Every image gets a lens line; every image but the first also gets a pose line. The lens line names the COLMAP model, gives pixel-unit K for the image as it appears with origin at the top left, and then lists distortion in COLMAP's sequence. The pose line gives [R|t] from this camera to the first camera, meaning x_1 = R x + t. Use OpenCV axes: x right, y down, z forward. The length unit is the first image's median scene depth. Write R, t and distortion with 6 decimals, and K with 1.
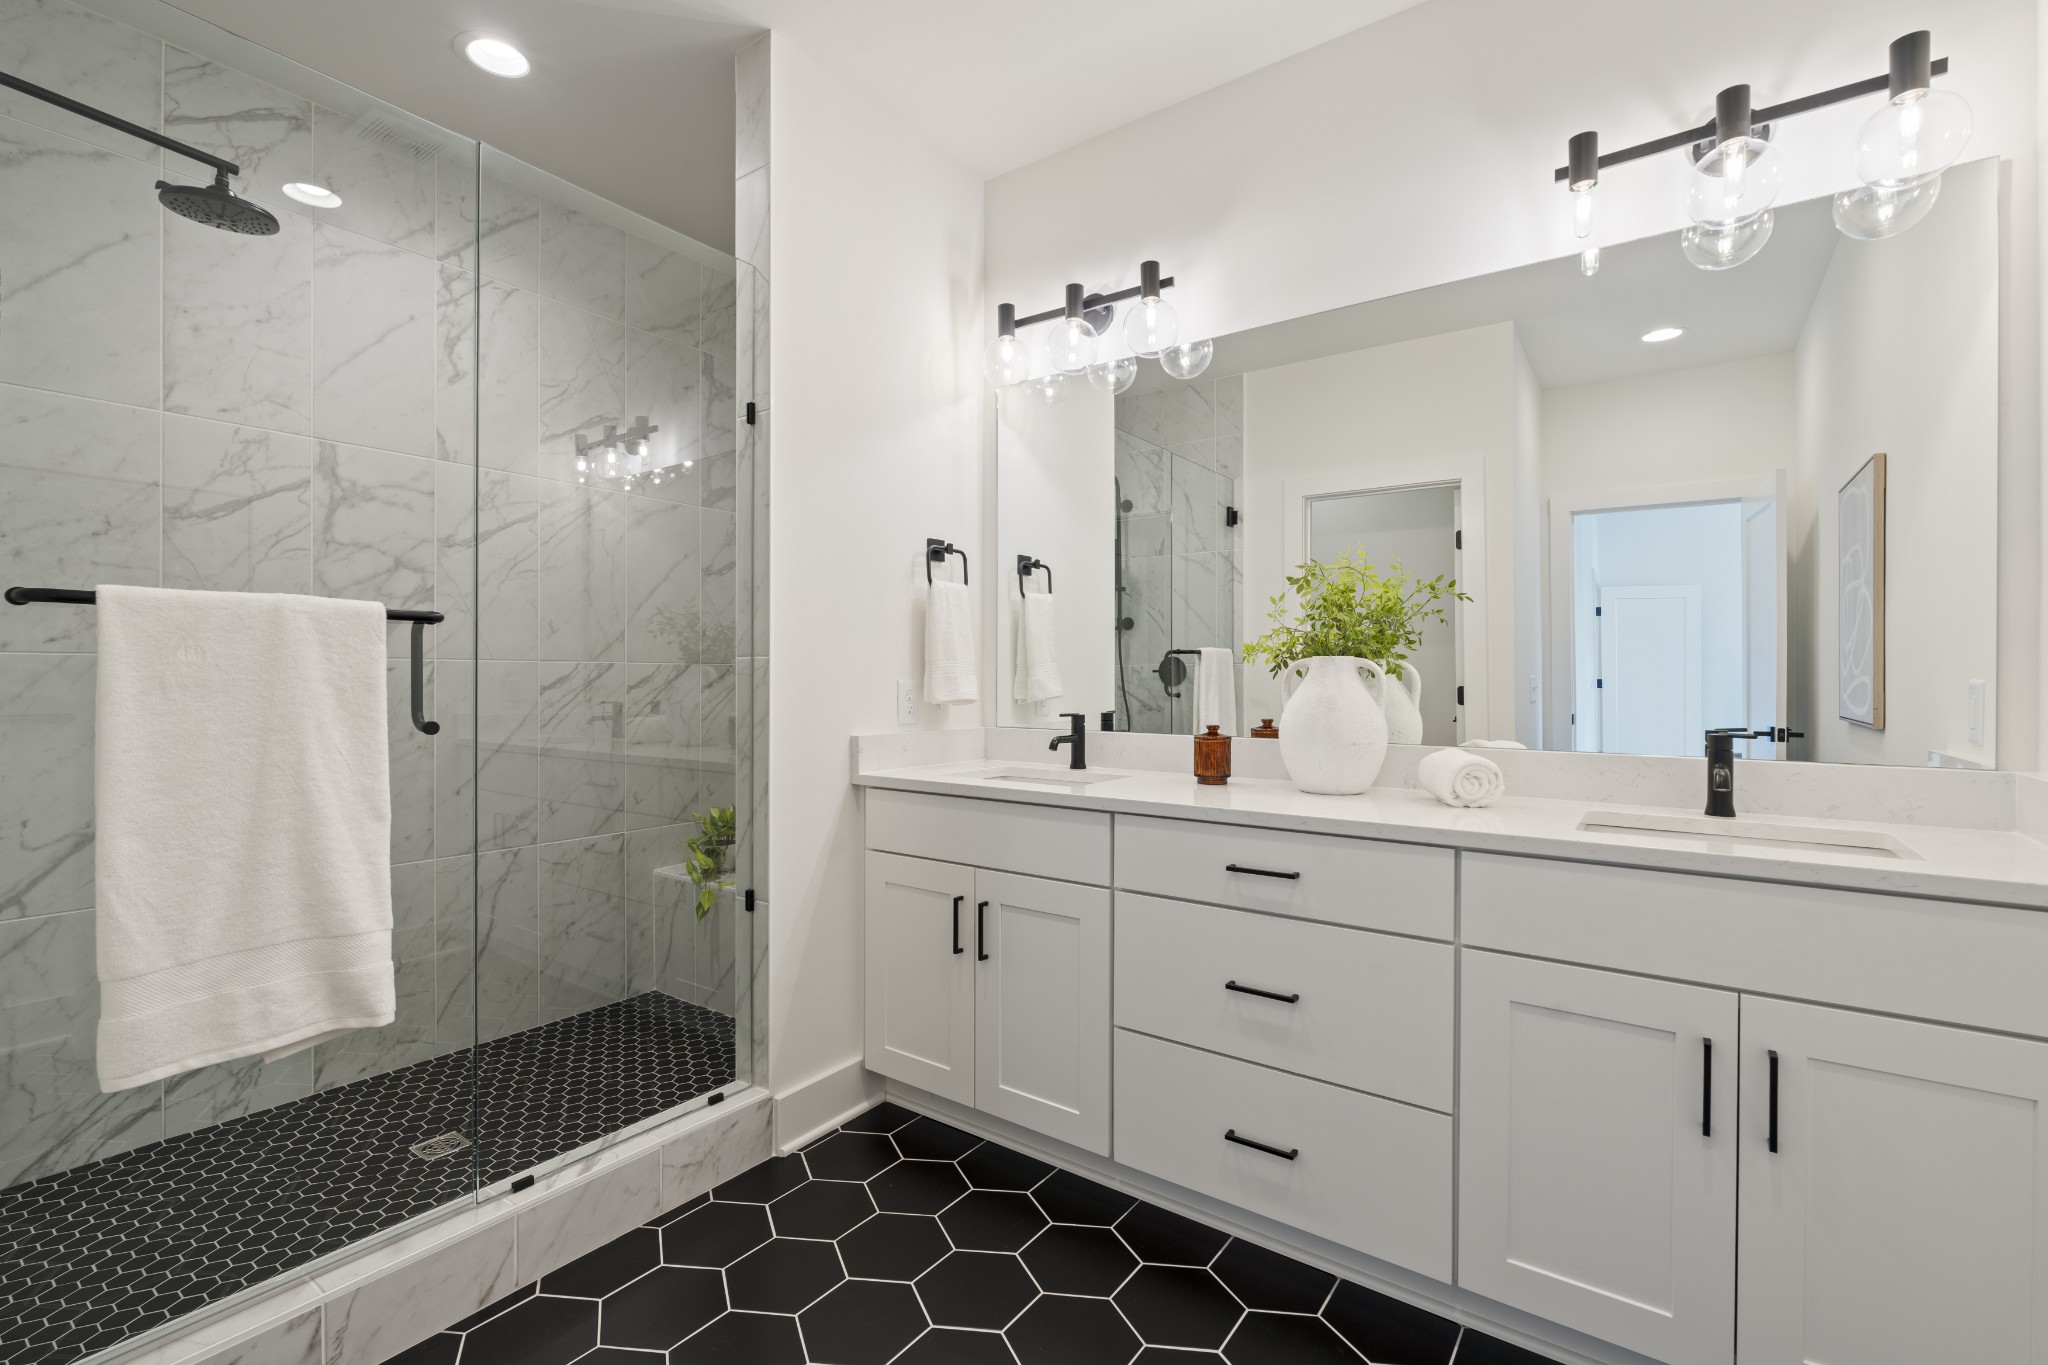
lens RADIAL K [[892.2, 0, 1024.0], [0, 892.2, 682.5], [0, 0, 1]] dist [-0.002660, 0.000005]
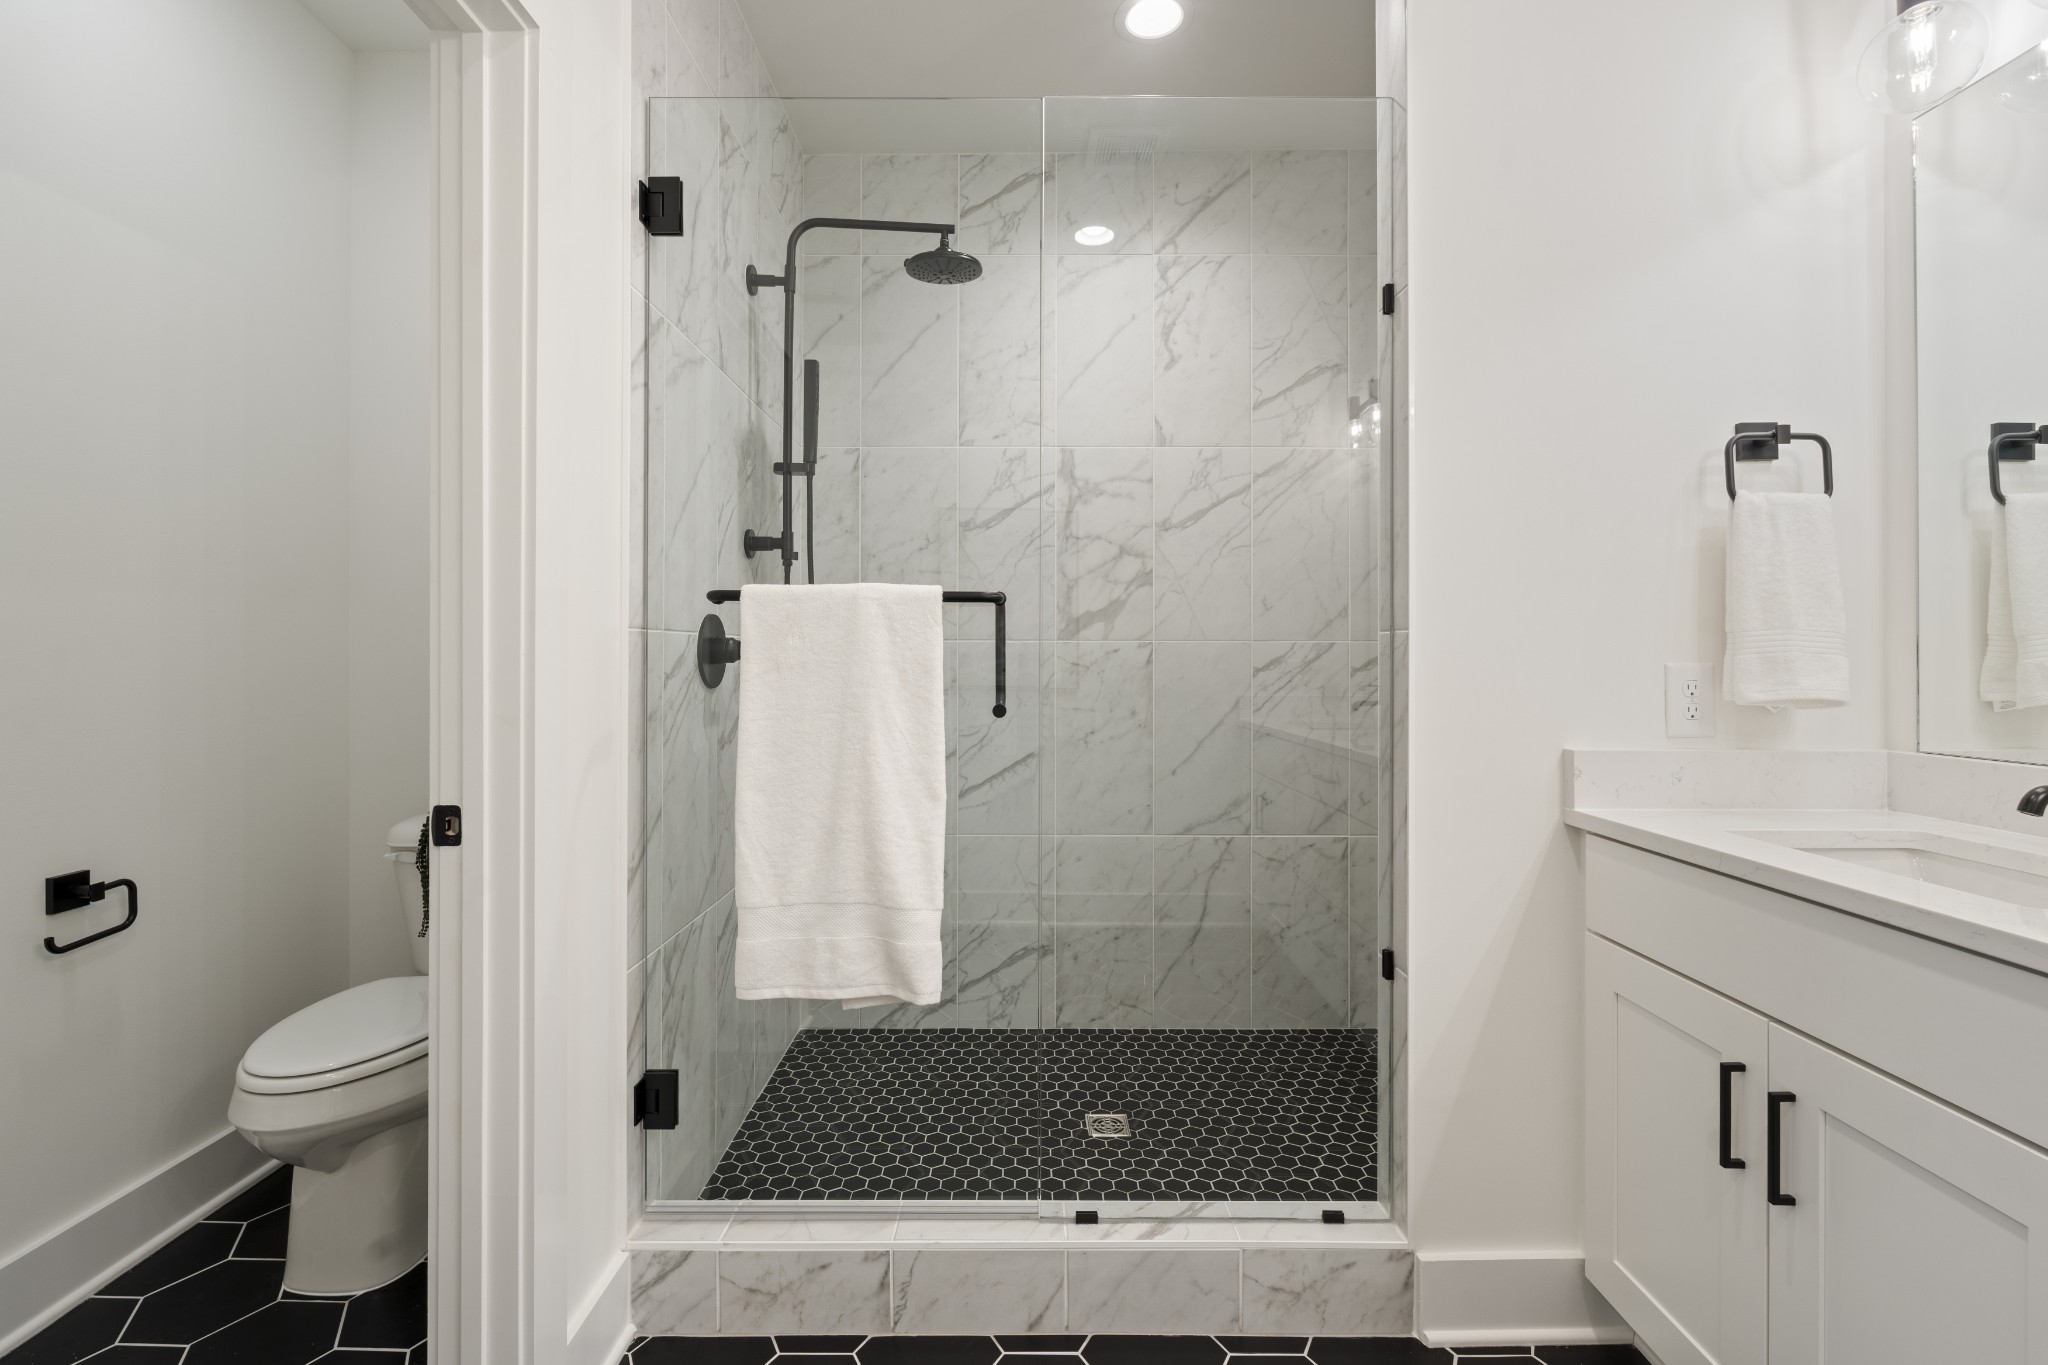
lens RADIAL K [[903.2, 0, 1024.0], [0, 903.2, 652.8], [0, 0, 1]] dist [-0.006044, 0.000170]
pose [[0.586589, -0.004227, -0.809874, 0.113601], [-0.004337, 0.999956, -0.008361, -0.003371], [0.809873, 0.008417, 0.586545, 0.316428]]
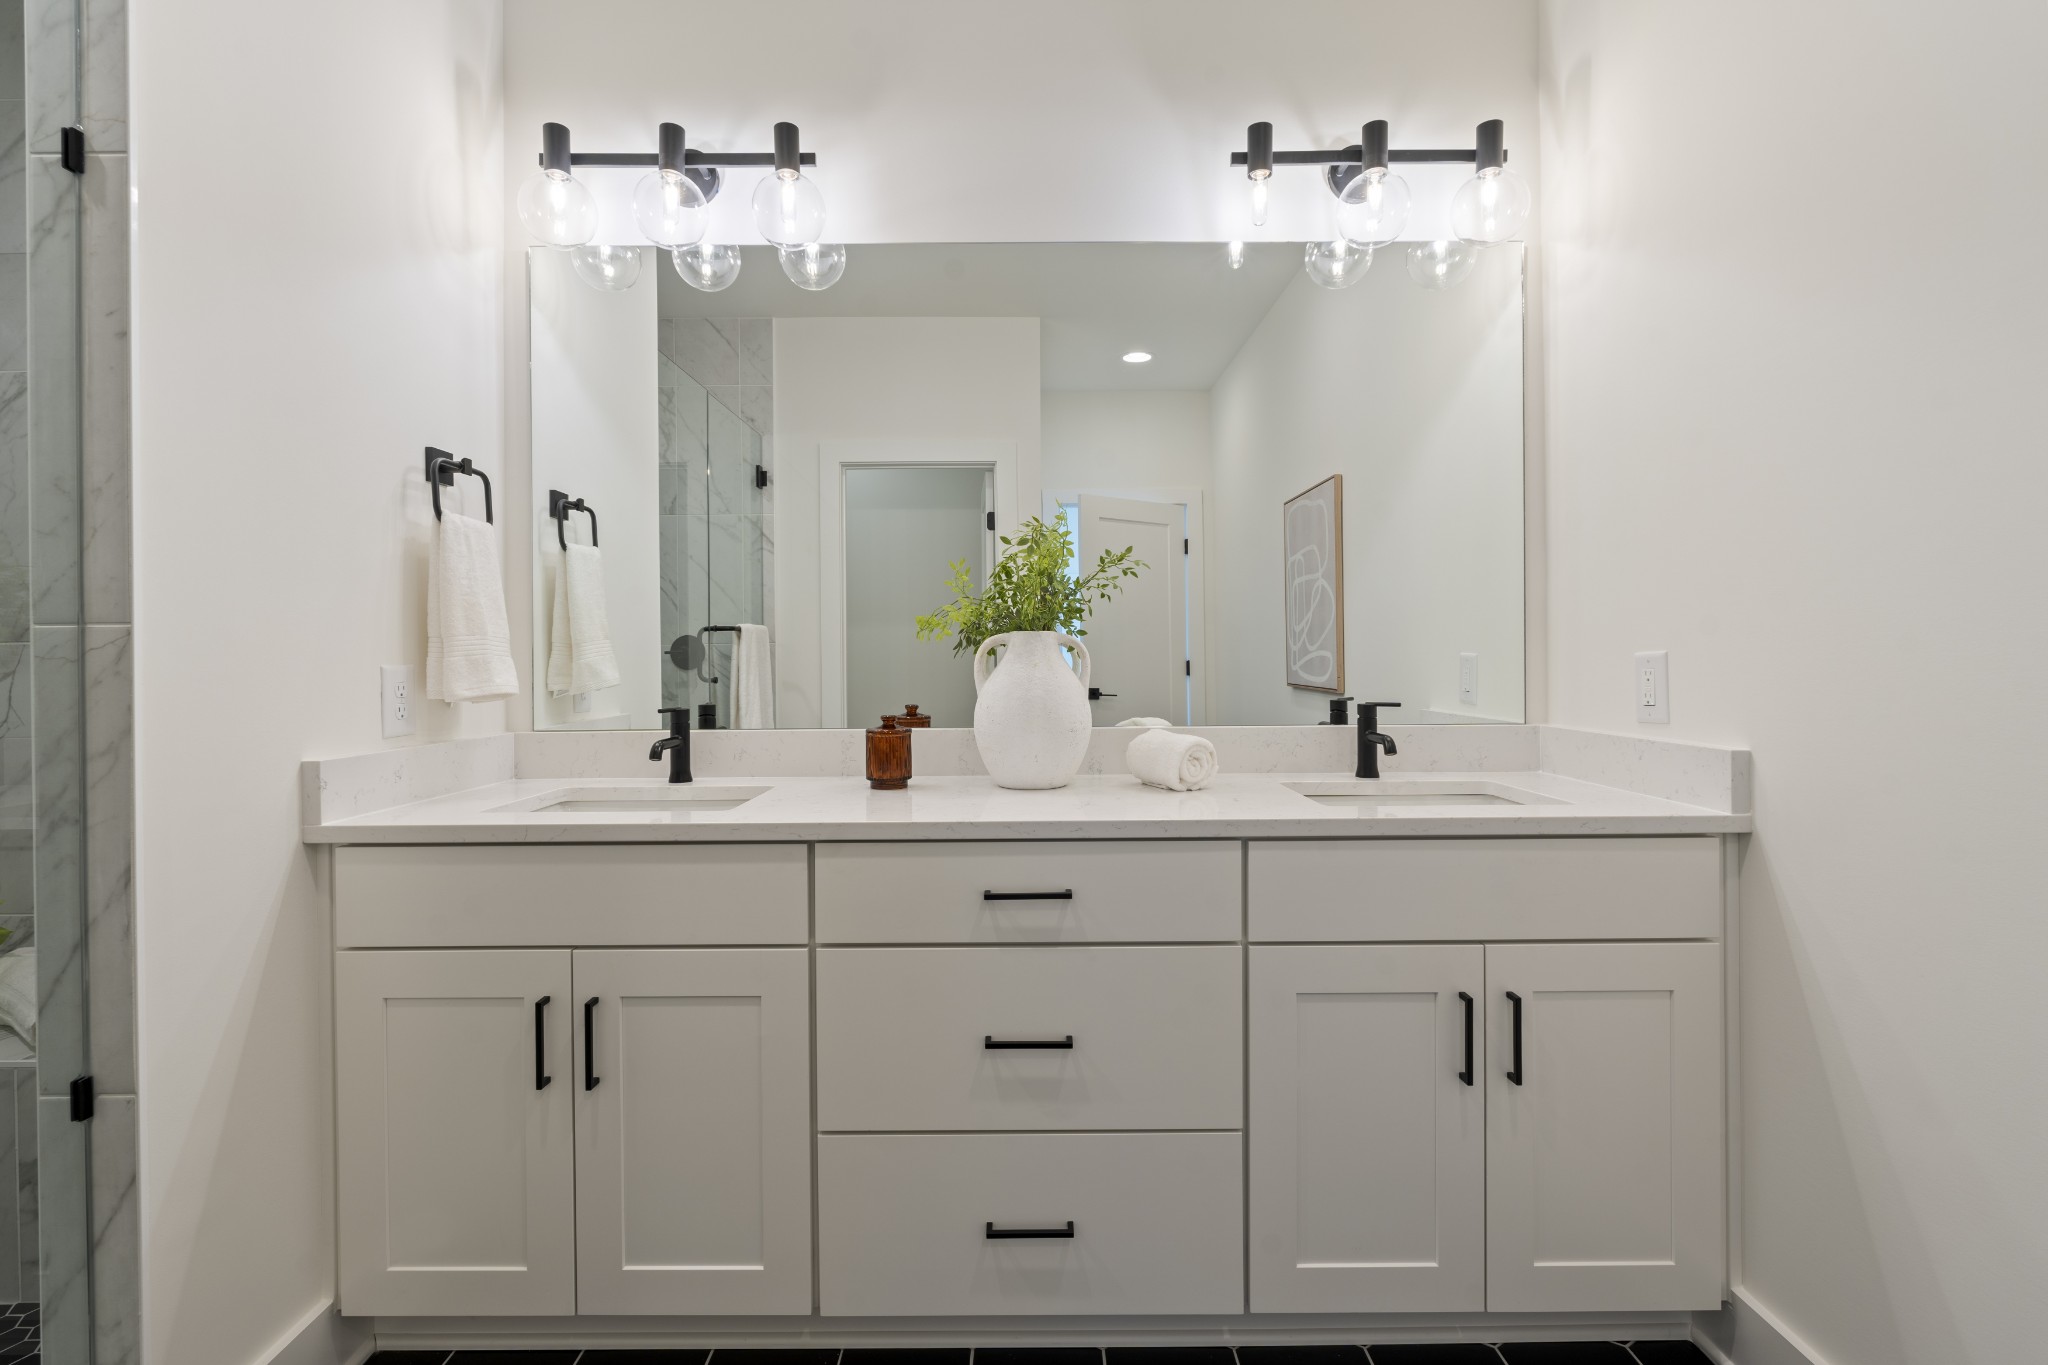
lens RADIAL K [[896.9, 0, 1025.0], [0, 896.9, 661.1], [0, 0, 1]] dist [-0.004745, 0.000115]
pose [[0.810835, -0.011194, 0.585168, -0.160646], [0.012791, 0.999917, 0.001405, -0.001485], [-0.585135, 0.006346, 0.810911, 0.257645]]
